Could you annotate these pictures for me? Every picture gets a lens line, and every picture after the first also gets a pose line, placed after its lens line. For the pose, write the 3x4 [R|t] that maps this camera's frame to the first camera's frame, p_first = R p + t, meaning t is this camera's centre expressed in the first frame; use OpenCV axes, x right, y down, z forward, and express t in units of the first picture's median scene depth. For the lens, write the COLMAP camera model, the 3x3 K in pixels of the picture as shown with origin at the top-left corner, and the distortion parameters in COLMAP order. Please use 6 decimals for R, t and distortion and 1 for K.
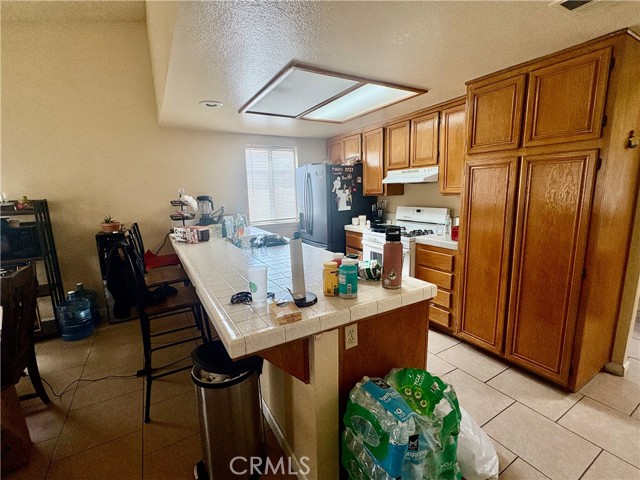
lens RADIAL K [[292.8, 0, 320.0], [0, 292.8, 240.0], [0, 0, 1]] dist [0.001178, 0.000246]
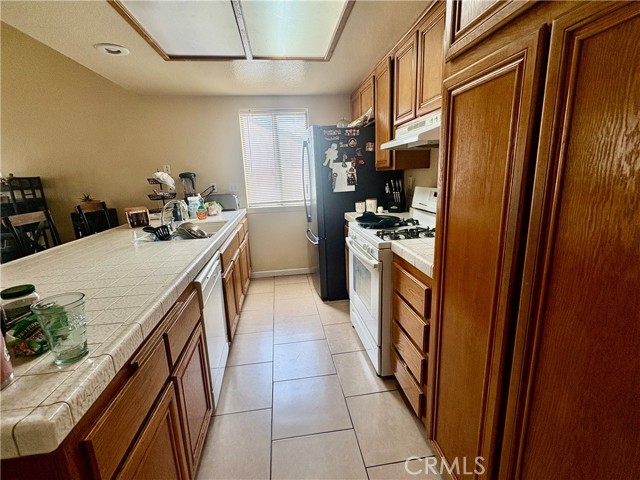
lens RADIAL K [[292.8, 0, 320.0], [0, 292.8, 240.0], [0, 0, 1]] dist [0.001178, 0.000246]
pose [[0.921909, 0.077661, -0.379543, 0.314853], [-0.051524, 0.995577, 0.078561, -0.037924], [0.383966, -0.052870, 0.921832, 0.323088]]
